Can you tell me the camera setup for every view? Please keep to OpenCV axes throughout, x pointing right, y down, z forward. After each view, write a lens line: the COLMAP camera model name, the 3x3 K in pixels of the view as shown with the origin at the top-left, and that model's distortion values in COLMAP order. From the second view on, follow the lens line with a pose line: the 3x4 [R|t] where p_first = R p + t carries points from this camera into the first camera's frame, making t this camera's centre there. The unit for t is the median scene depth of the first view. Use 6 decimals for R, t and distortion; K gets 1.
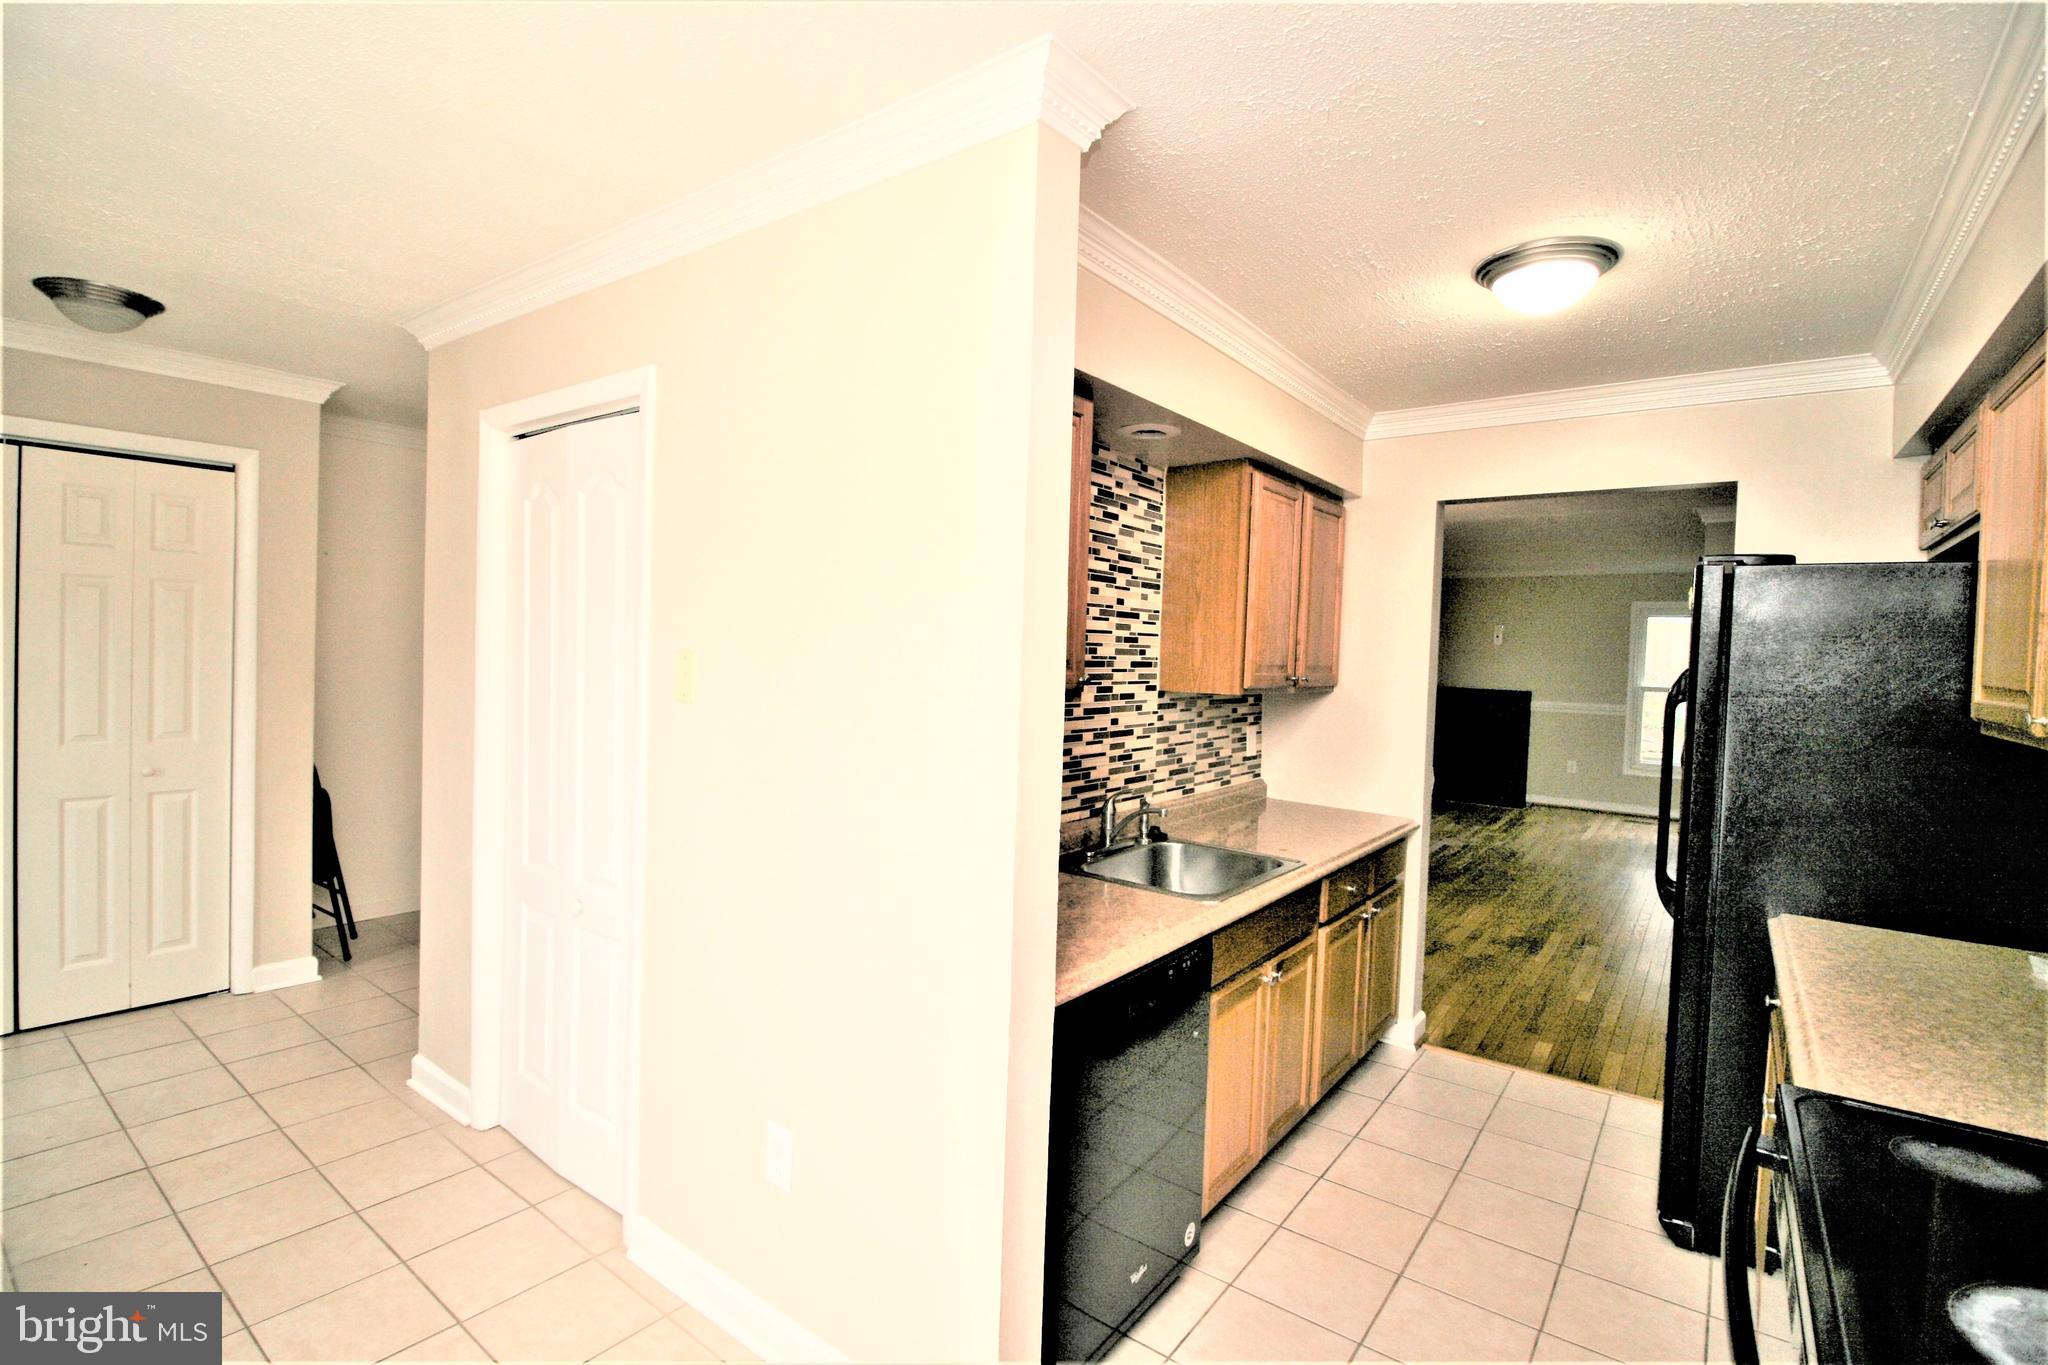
lens RADIAL K [[943.2, 0, 1024.0], [0, 943.2, 682.5], [0, 0, 1]] dist [-0.036389, -0.000287]
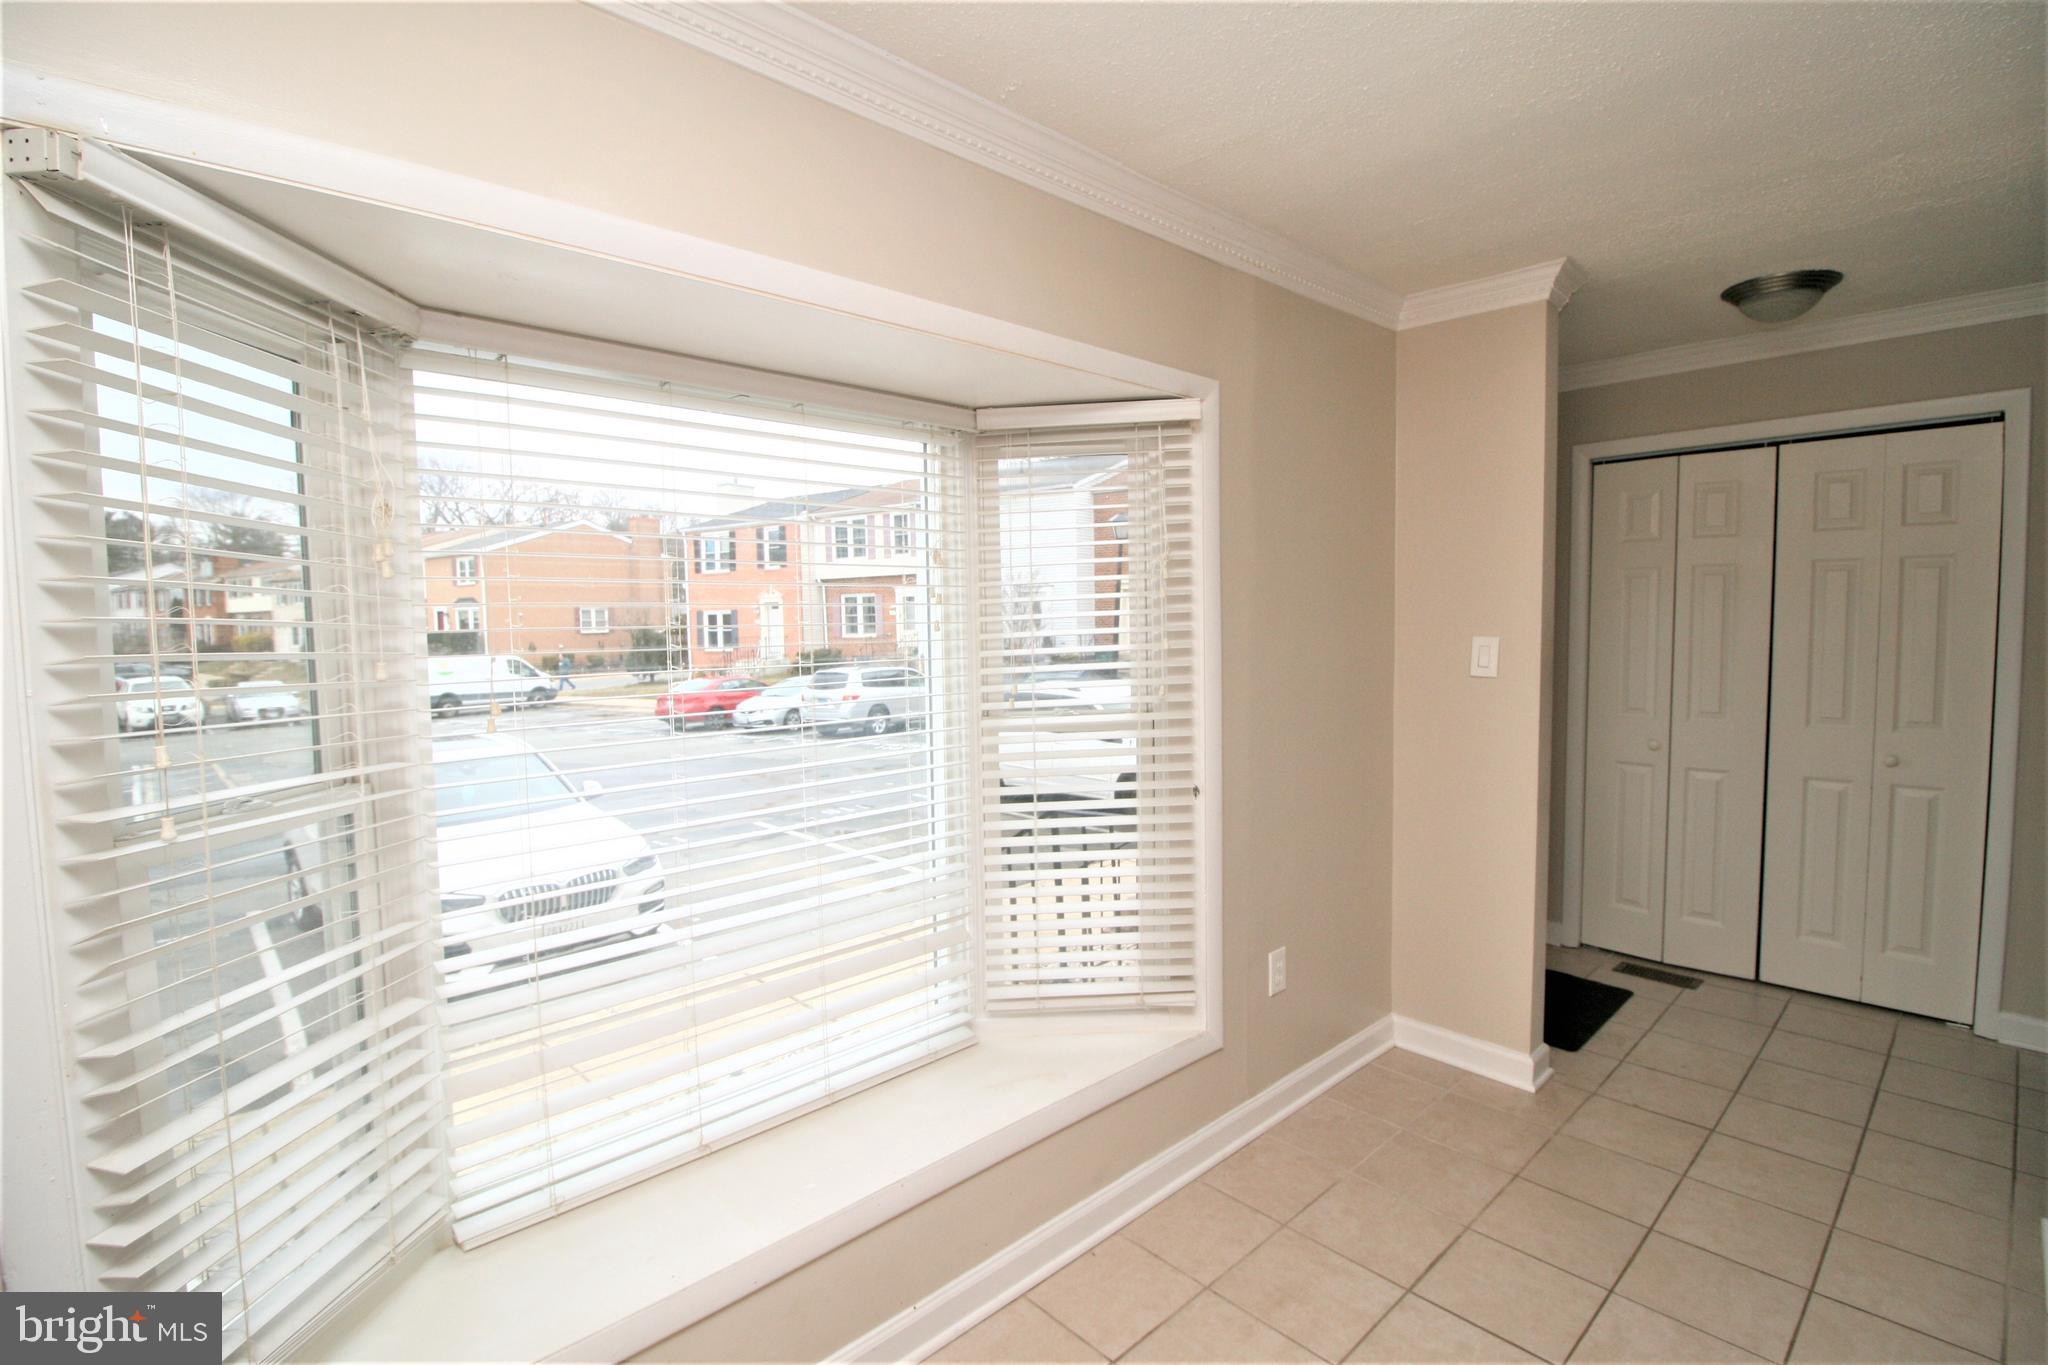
lens RADIAL K [[953.7, 0, 1024.0], [0, 953.7, 682.5], [0, 0, 1]] dist [-0.002267, -0.000345]
pose [[-0.167969, 0.038439, -0.985042, 0.170159], [-0.025631, 0.998731, 0.043344, -0.004693], [0.985459, 0.032528, -0.166771, 0.285869]]
